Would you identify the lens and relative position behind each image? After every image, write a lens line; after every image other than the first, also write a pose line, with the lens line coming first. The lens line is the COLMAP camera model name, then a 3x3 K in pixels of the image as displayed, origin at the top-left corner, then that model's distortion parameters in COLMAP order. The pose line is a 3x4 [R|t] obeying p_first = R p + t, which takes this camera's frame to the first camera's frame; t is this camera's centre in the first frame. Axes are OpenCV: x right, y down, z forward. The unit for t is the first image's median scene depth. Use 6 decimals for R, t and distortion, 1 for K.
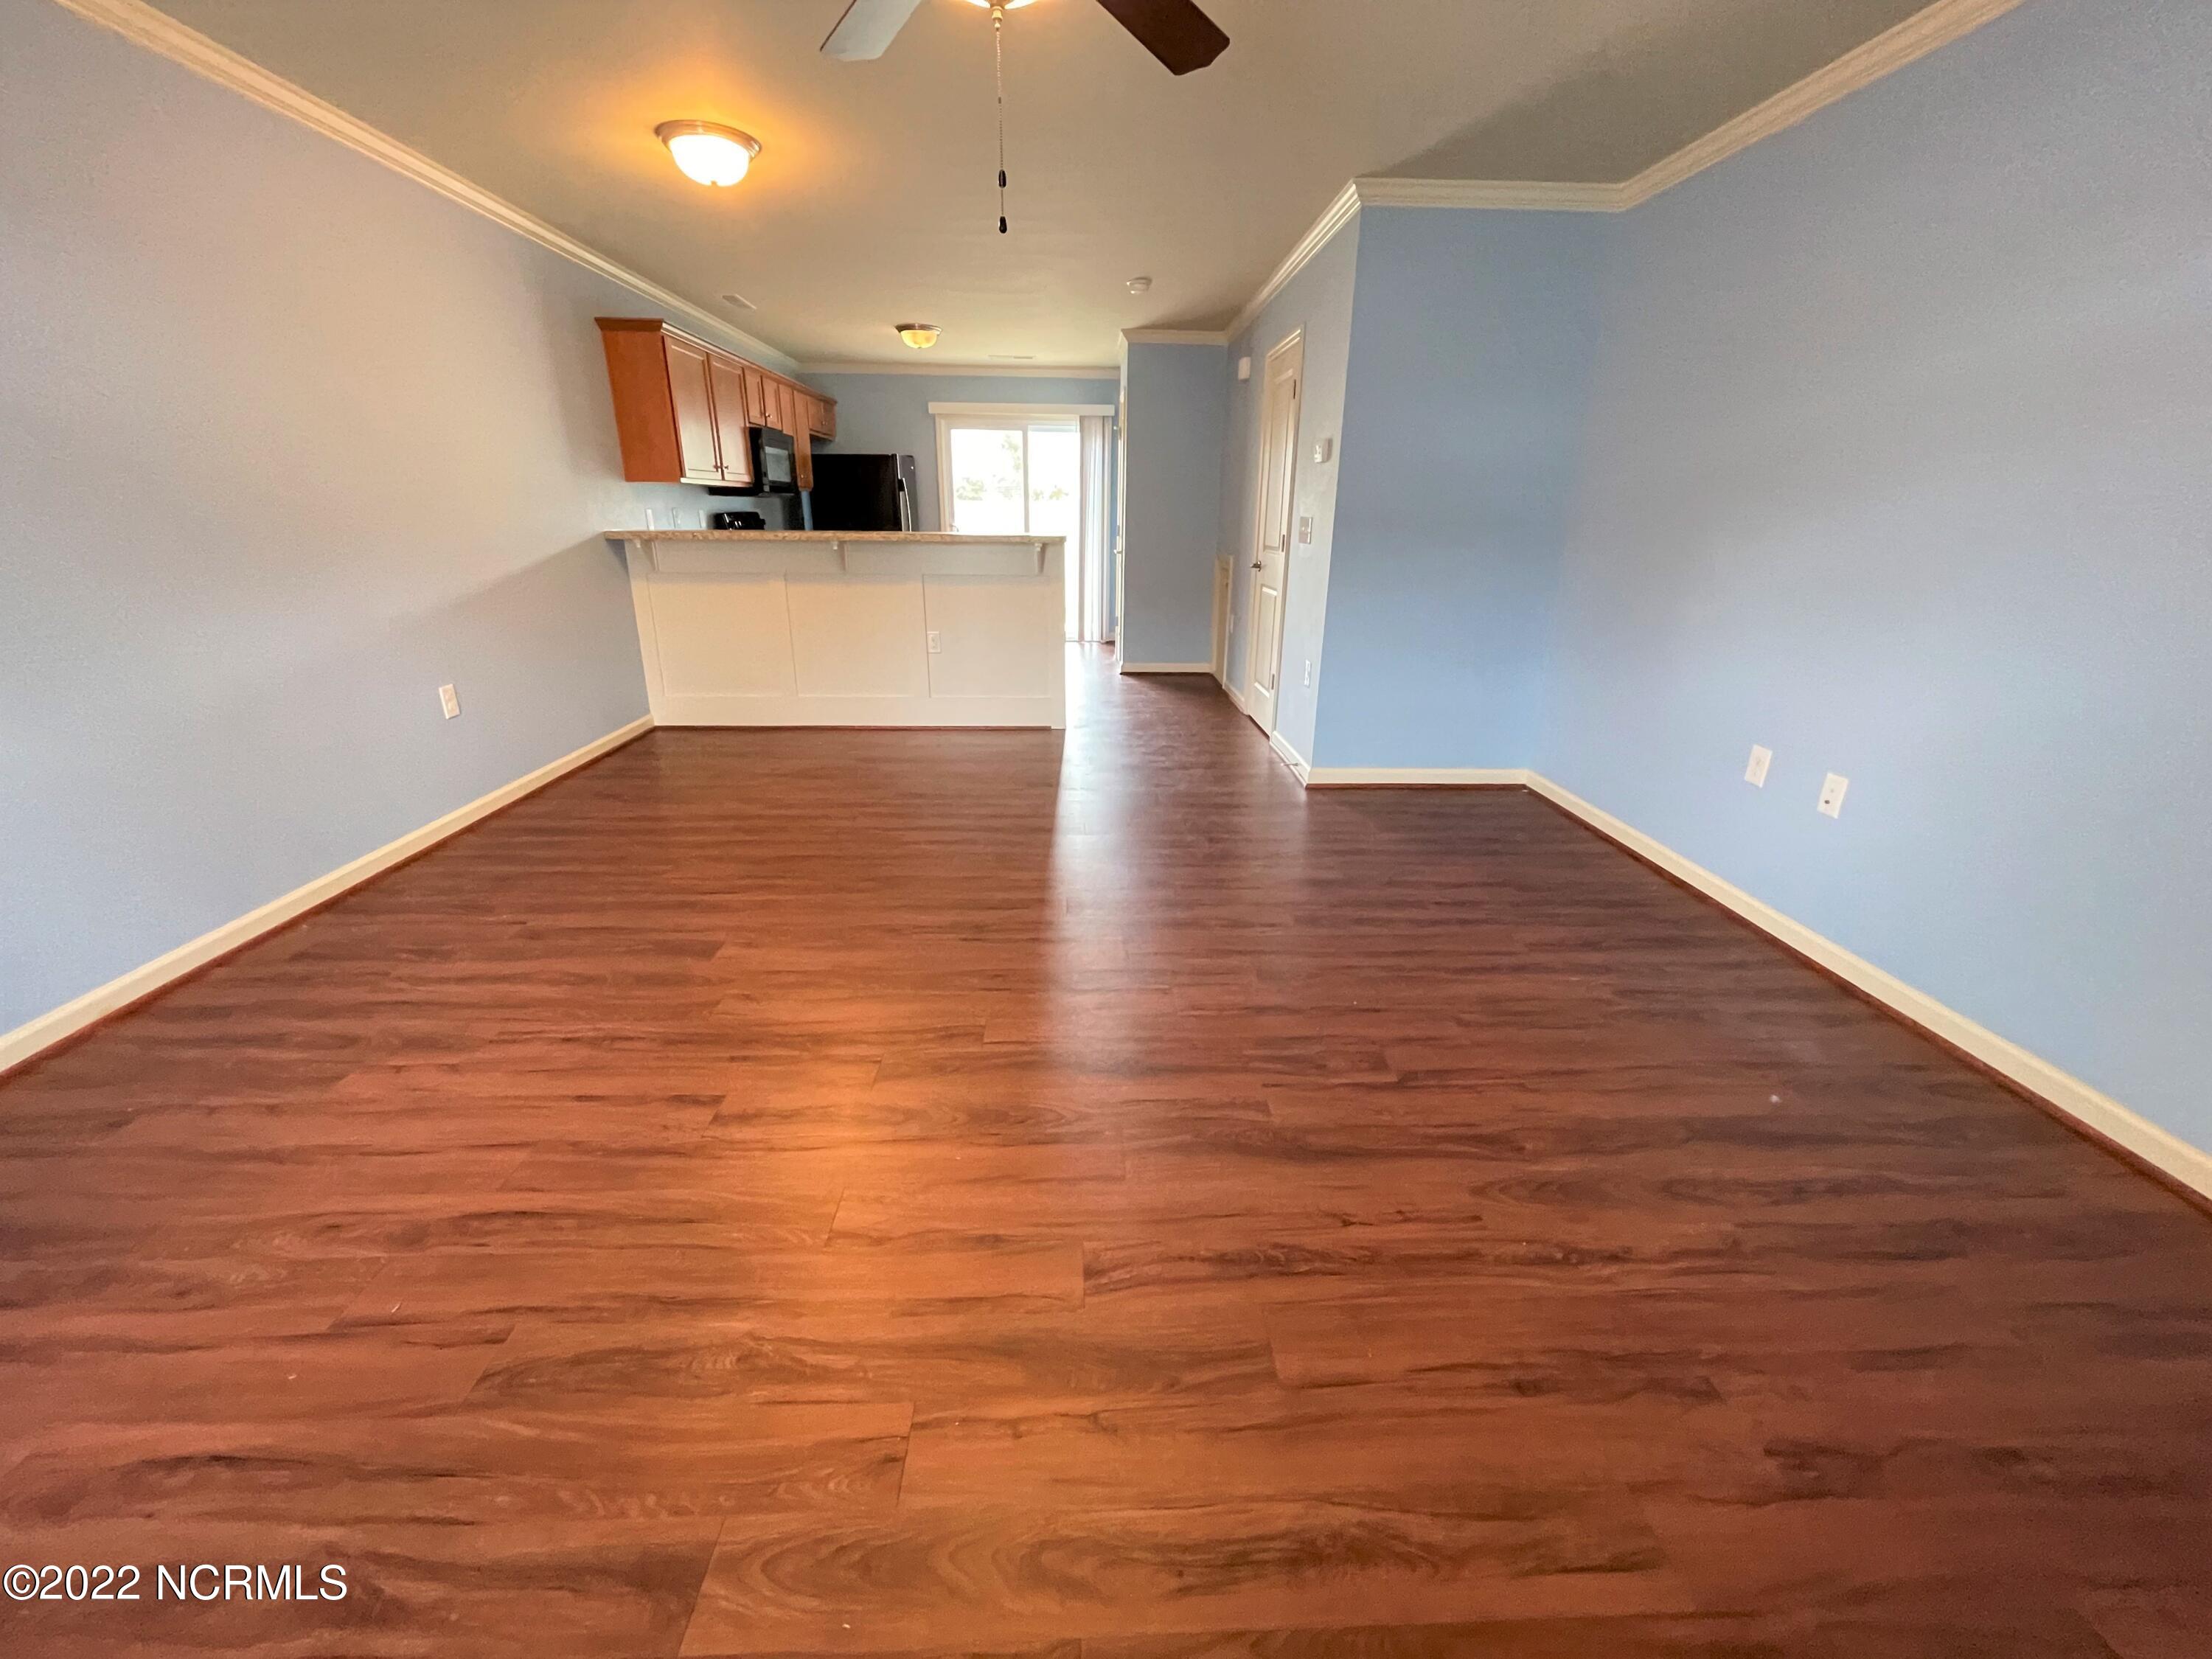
lens RADIAL K [[894.3, 0, 1106.3], [0, 894.3, 835.3], [0, 0, 1]] dist [-0.000823, -0.000310]
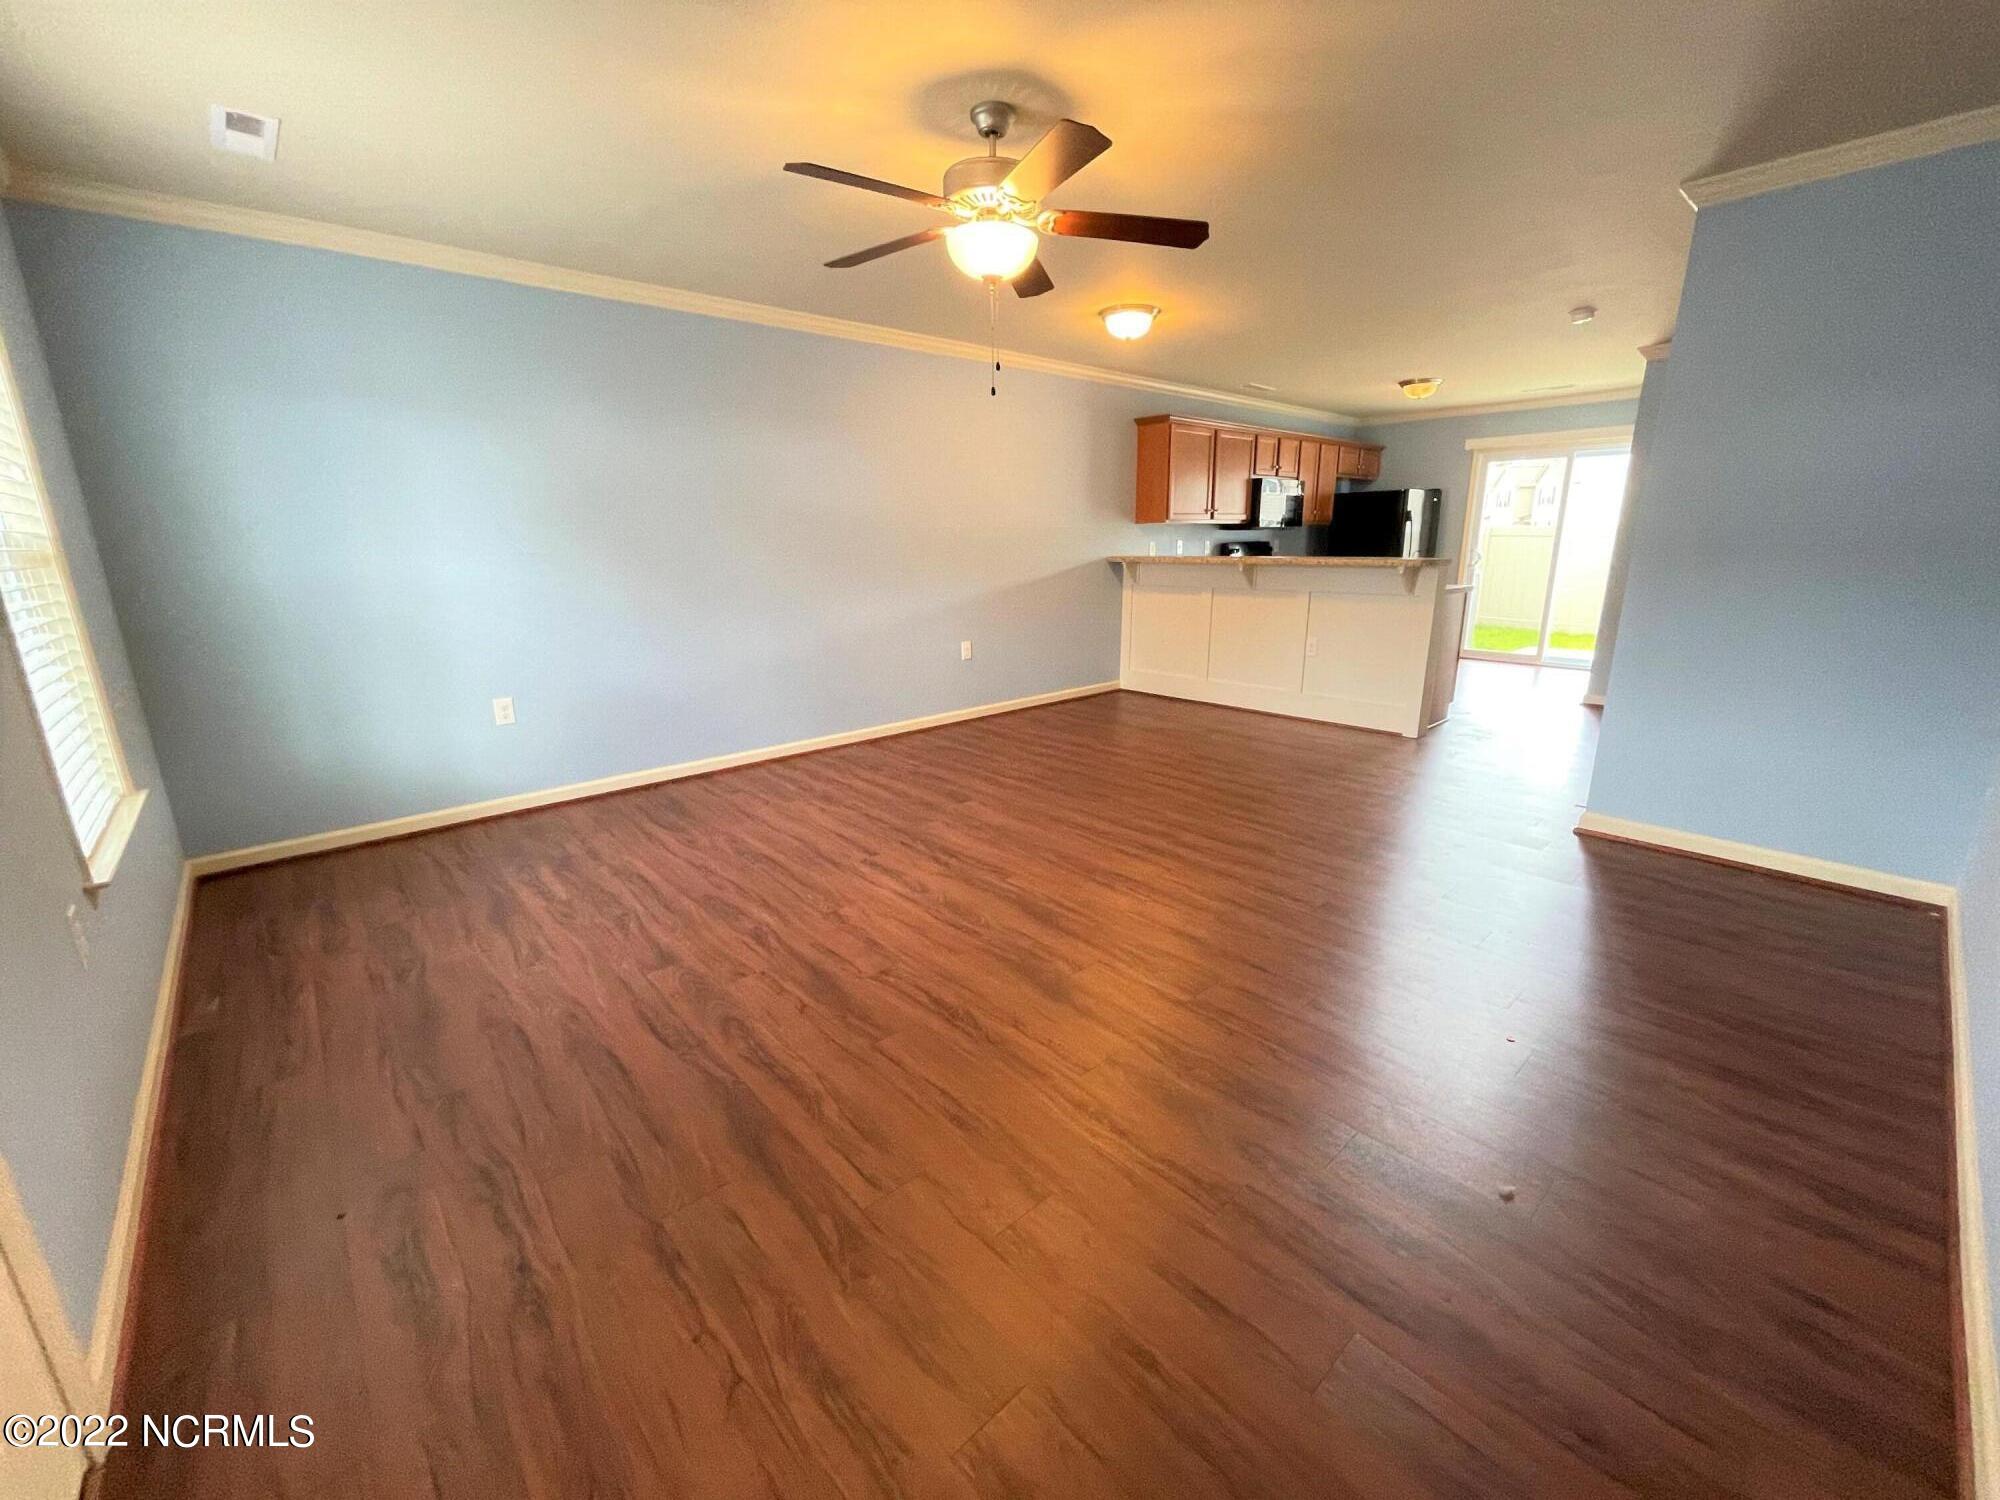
lens RADIAL K [[808.6, 0, 1001.1], [0, 808.6, 752.2], [0, 0, 1]] dist [-0.000823, -0.000310]
pose [[0.636742, 0.180420, -0.749672, 0.720116], [-0.247470, 0.968624, 0.022923, -0.010283], [0.730287, 0.170925, 0.661412, 0.032760]]
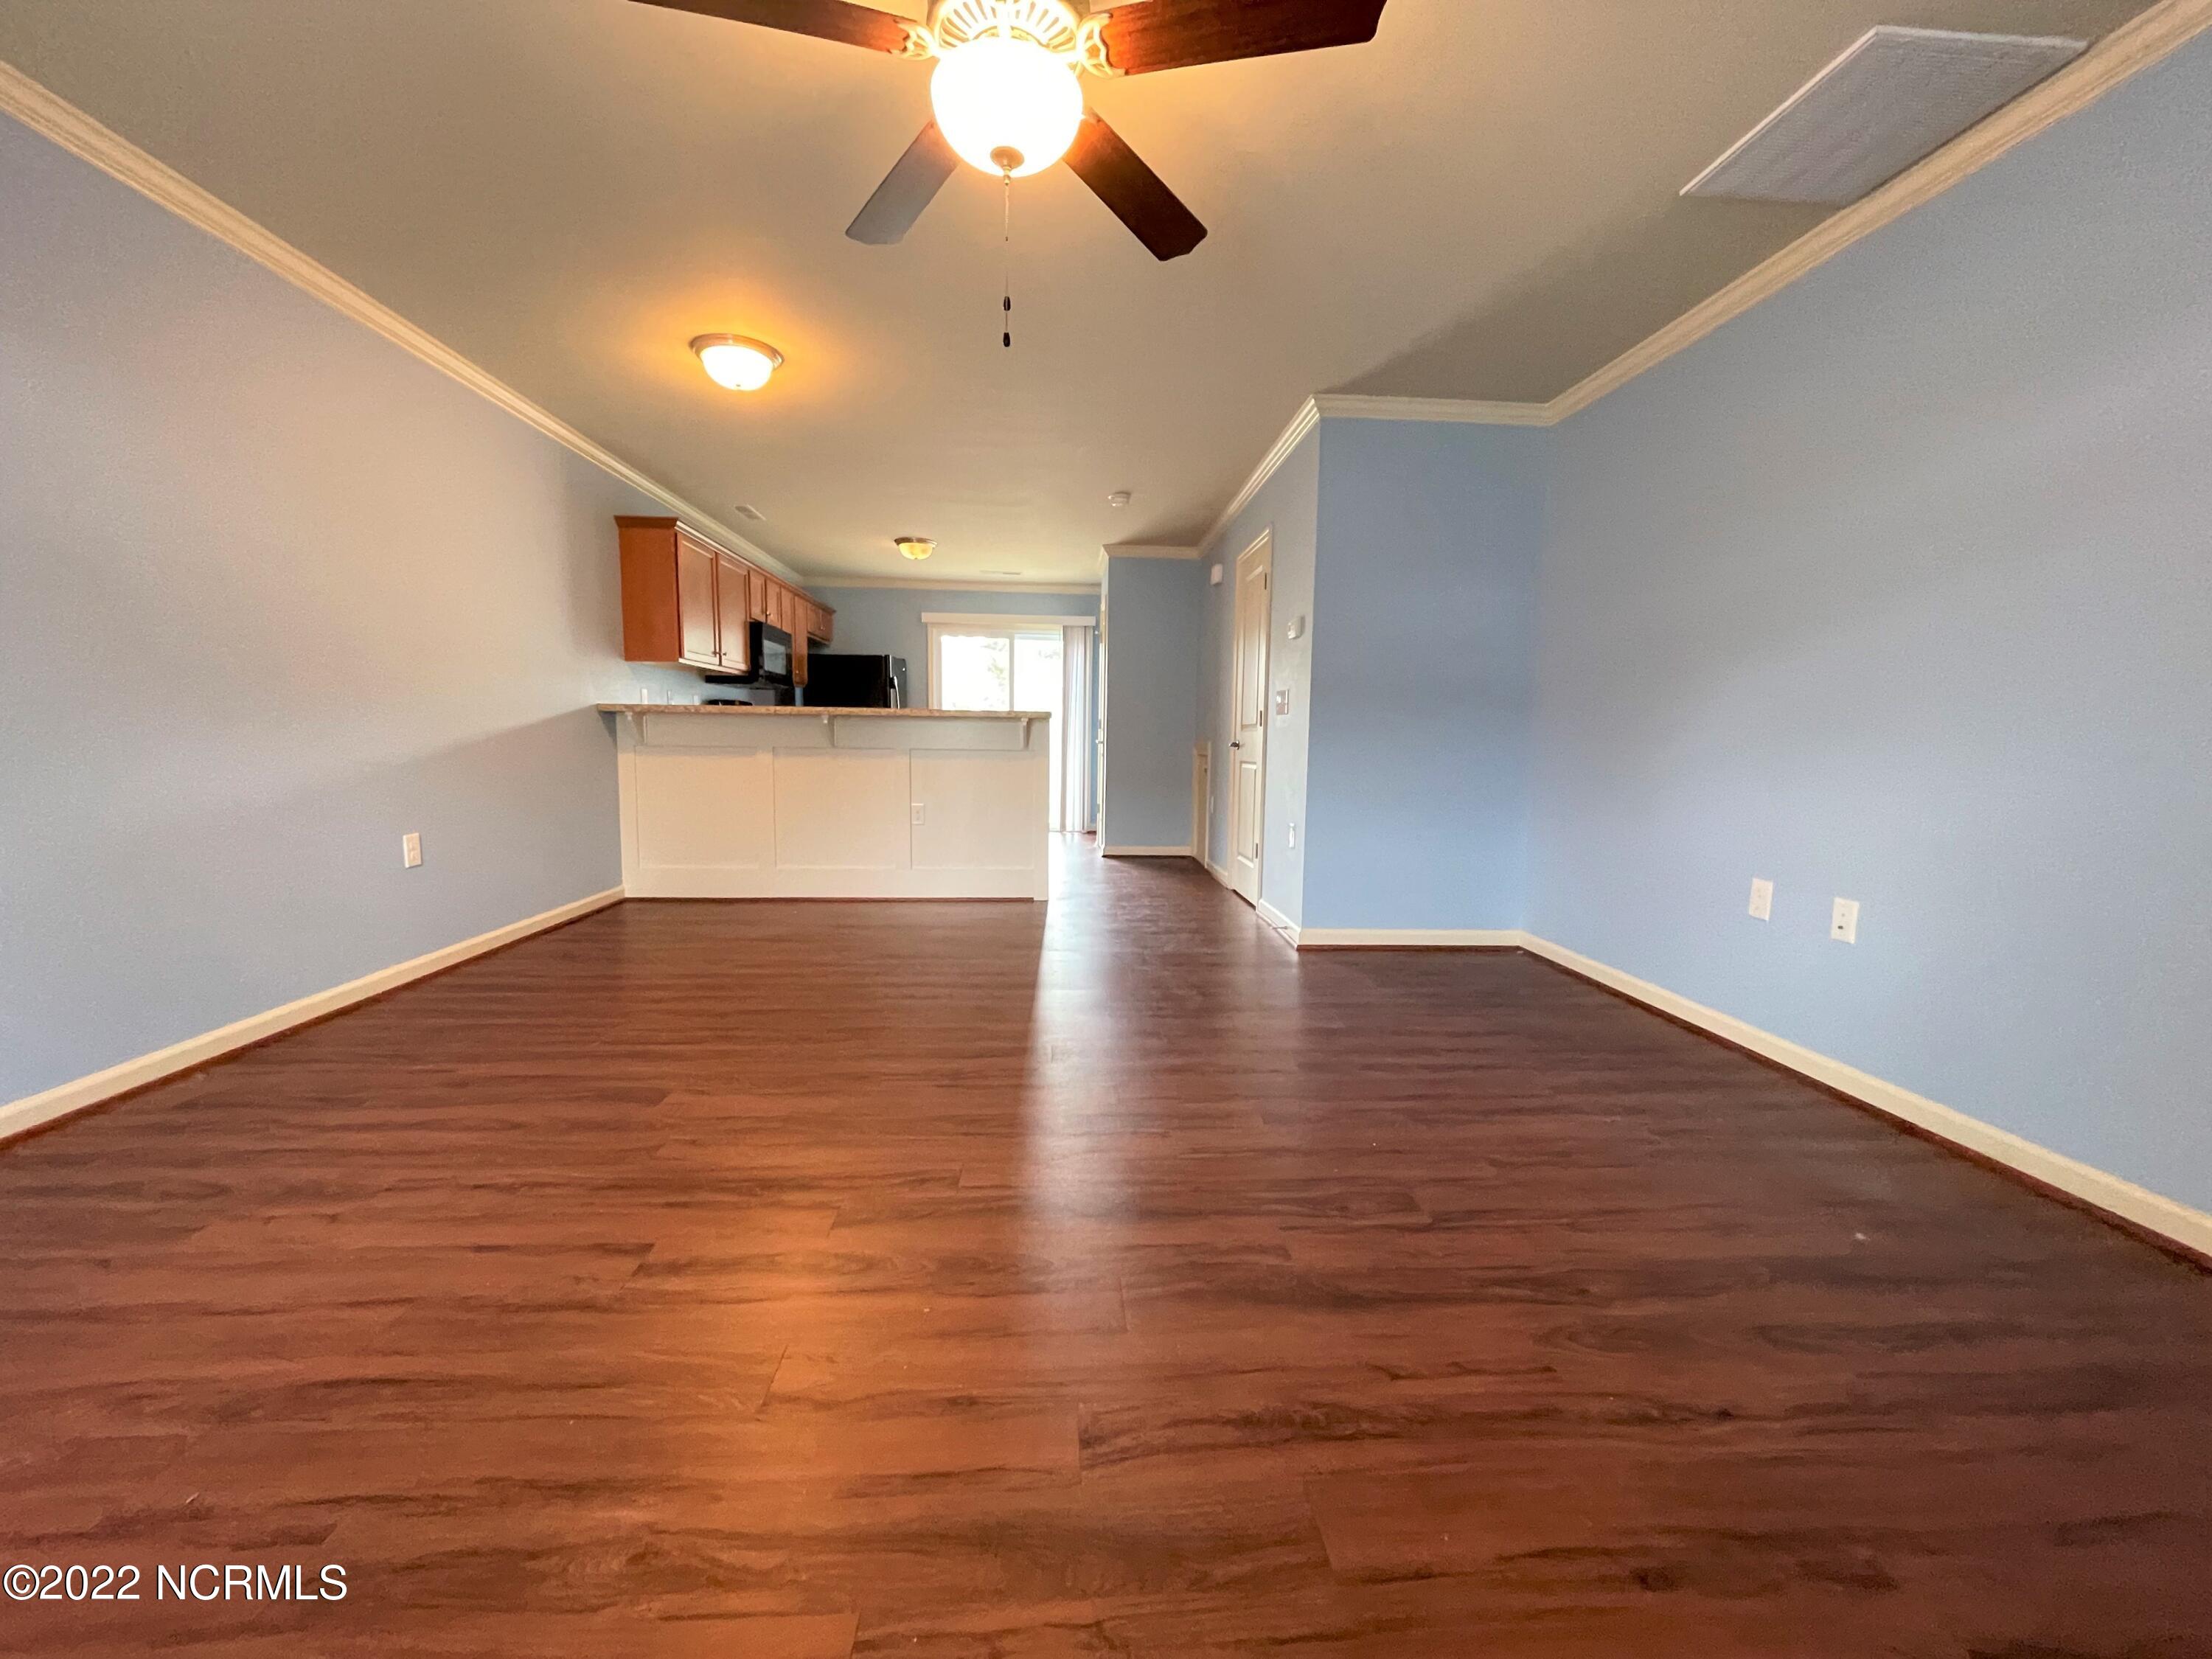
lens RADIAL K [[894.3, 0, 1106.7], [0, 894.3, 837.6], [0, 0, 1]] dist [-0.000823, -0.000310]
pose [[0.999681, 0.001326, 0.025237, -0.012590], [0.004615, 0.972252, -0.233892, 0.087599], [-0.024847, 0.233934, 0.971935, 0.053084]]
